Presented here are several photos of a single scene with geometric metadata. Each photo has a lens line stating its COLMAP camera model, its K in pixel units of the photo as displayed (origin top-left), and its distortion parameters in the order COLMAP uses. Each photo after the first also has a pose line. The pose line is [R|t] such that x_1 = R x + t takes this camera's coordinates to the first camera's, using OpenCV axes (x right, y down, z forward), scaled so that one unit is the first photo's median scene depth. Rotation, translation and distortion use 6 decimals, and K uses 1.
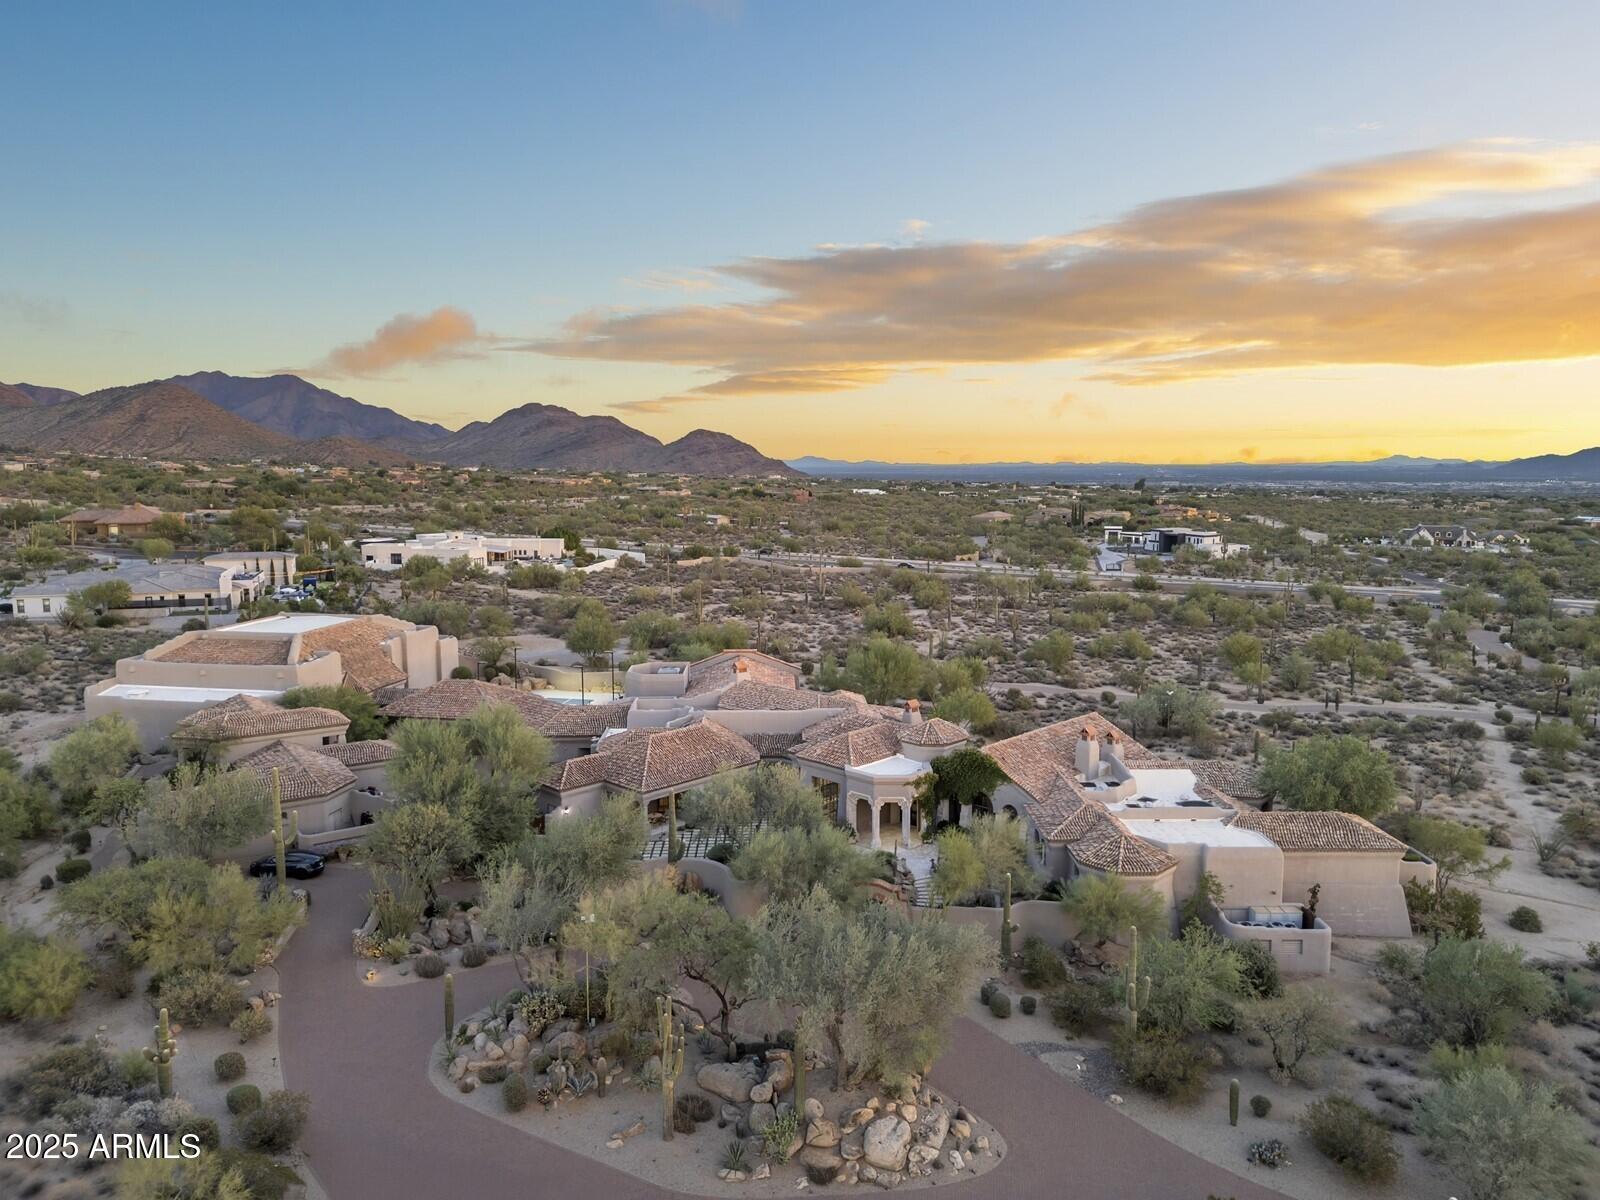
lens RADIAL K [[1124.4, 0, 795.9], [0, 1124.4, 598.3], [0, 0, 1]] dist [0.102910, -0.126435]
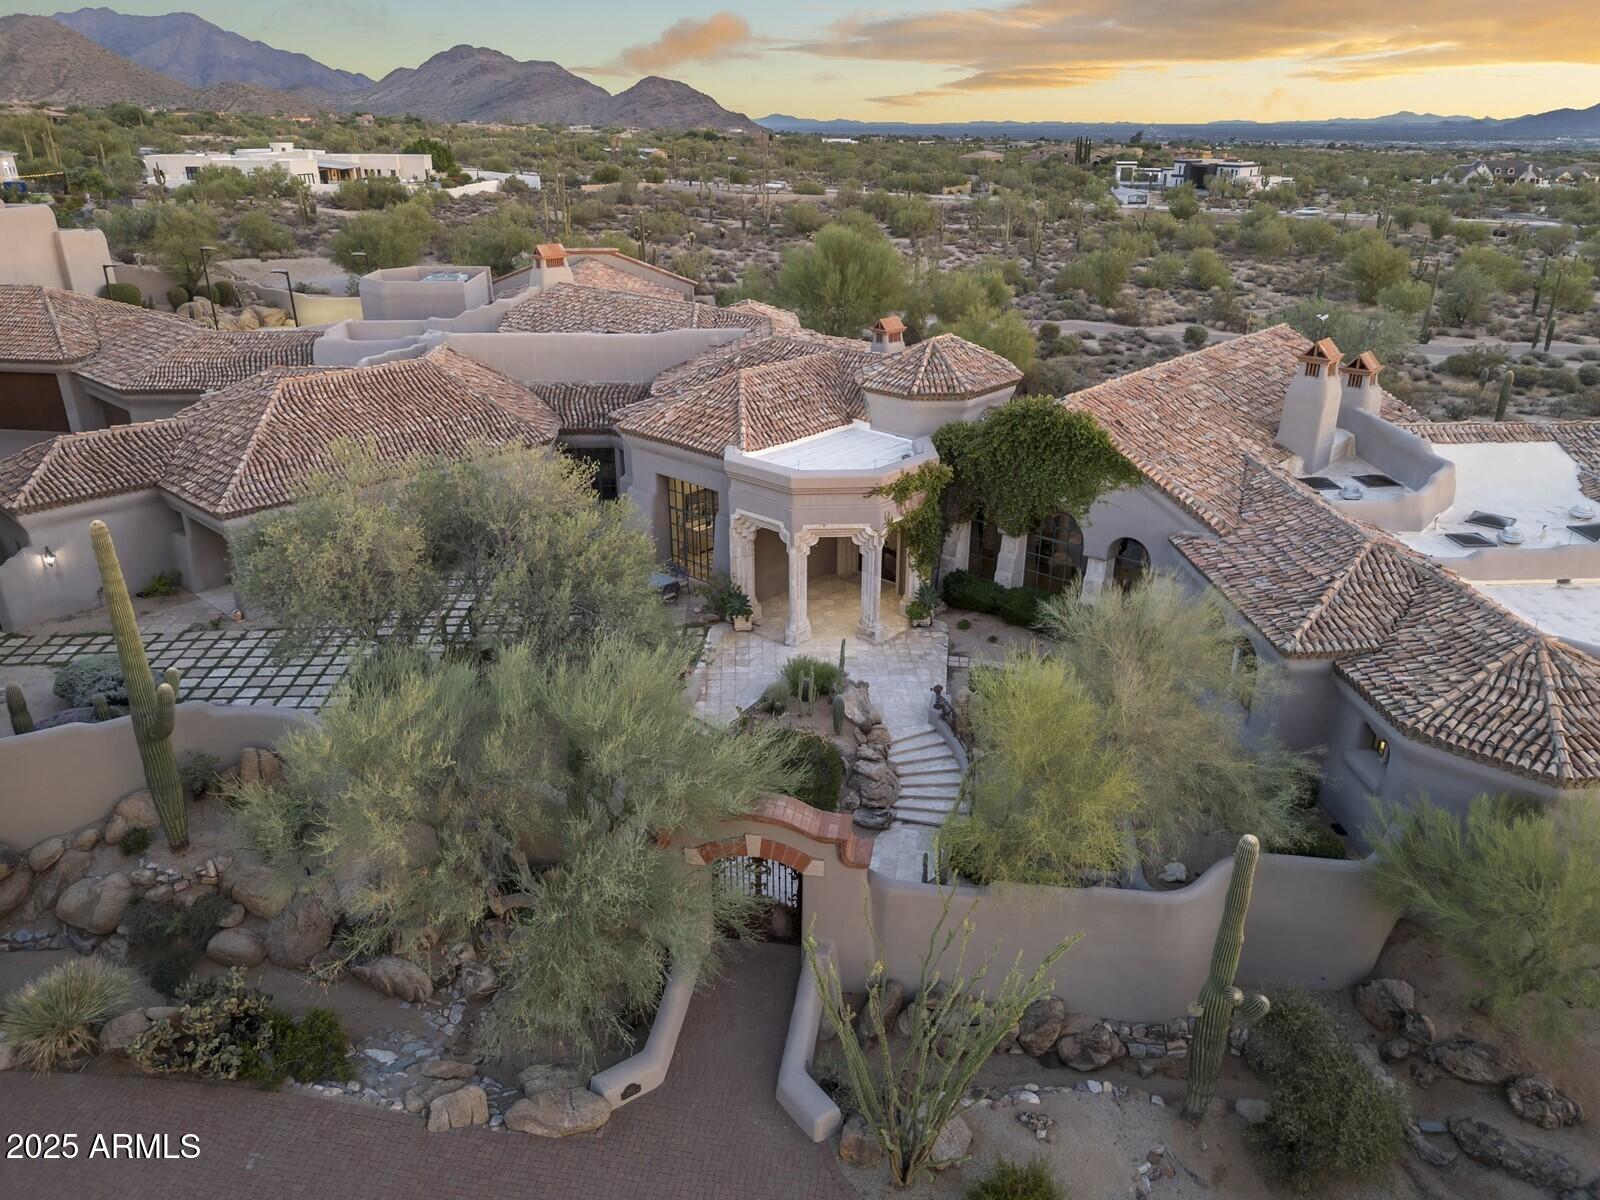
lens RADIAL K [[1124.4, 0, 795.9], [0, 1124.4, 598.3], [0, 0, 1]] dist [0.102910, -0.126435]
pose [[0.999617, -0.012787, 0.024533, 0.037399], [0.005630, 0.962246, 0.272121, 0.057431], [-0.027086, -0.271879, 0.961950, 0.377781]]
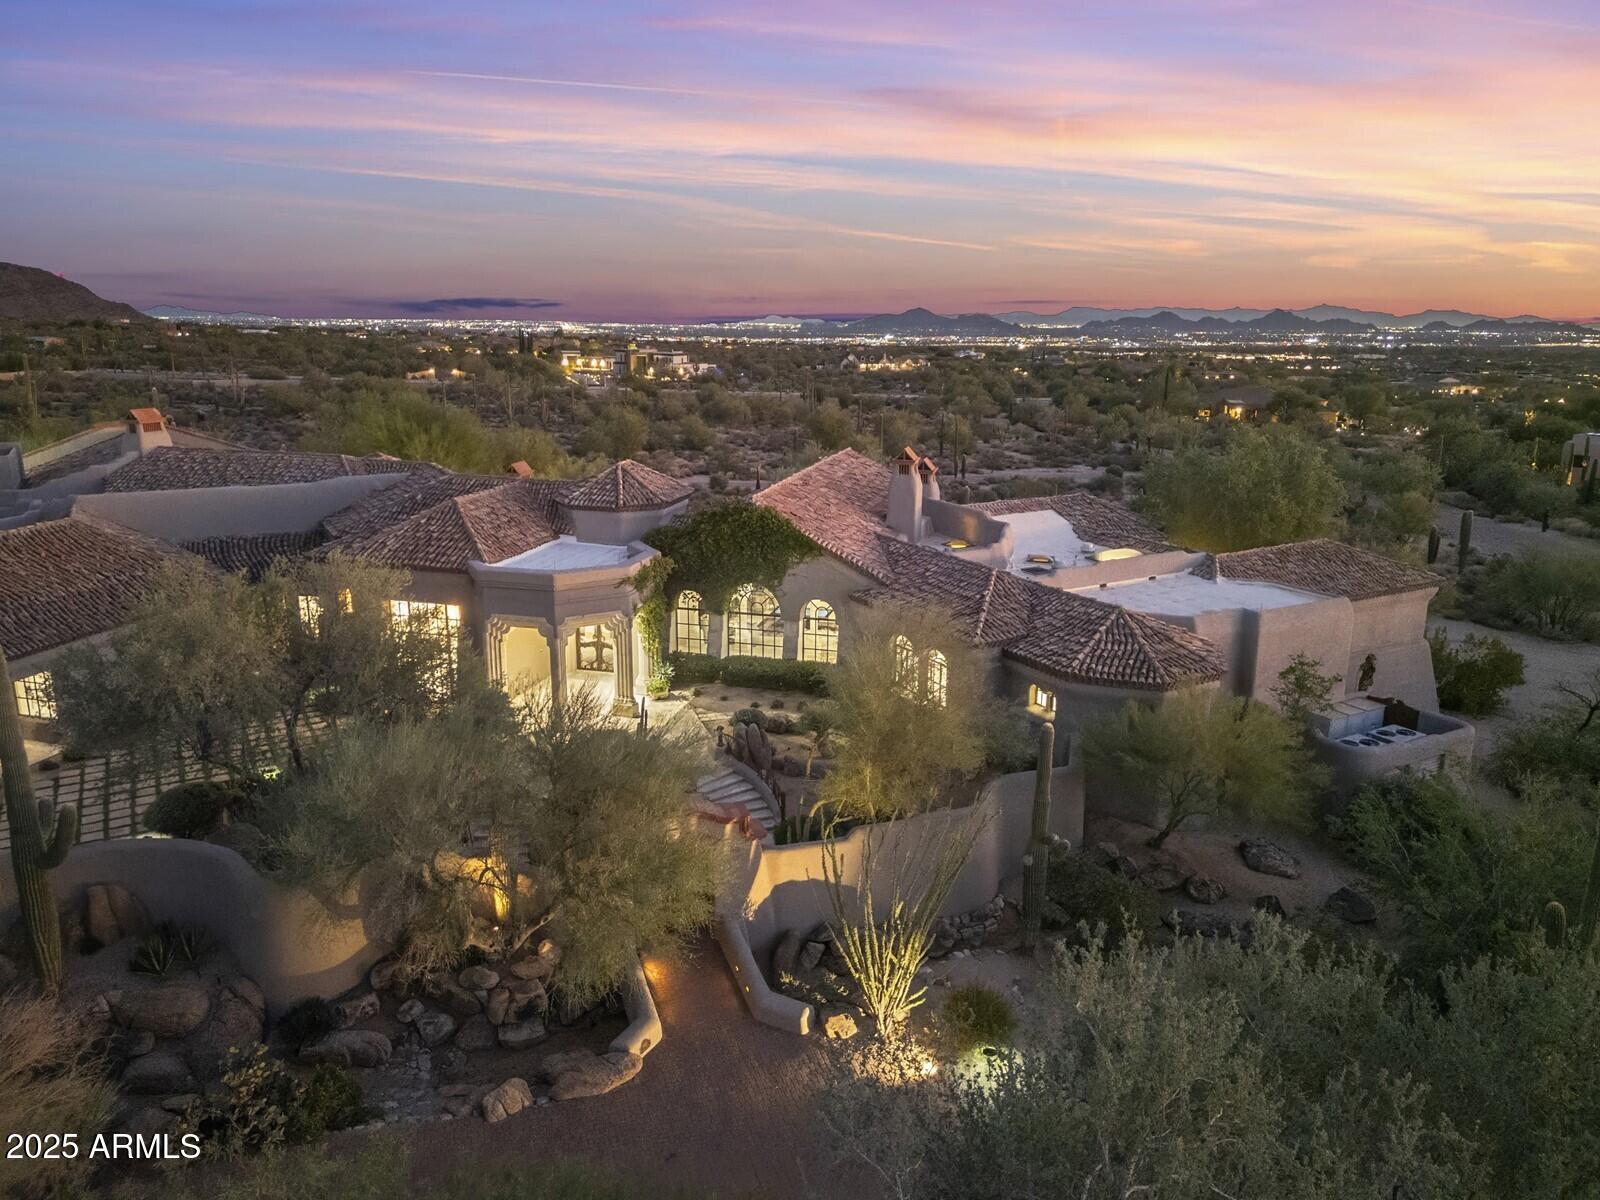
lens RADIAL K [[1124.4, 0, 795.9], [0, 1124.4, 598.3], [0, 0, 1]] dist [0.102910, -0.126435]
pose [[0.876588, -0.112338, 0.467946, -0.035427], [0.054391, 0.989269, 0.135601, 0.069327], [-0.478157, -0.093414, 0.873292, 0.346770]]
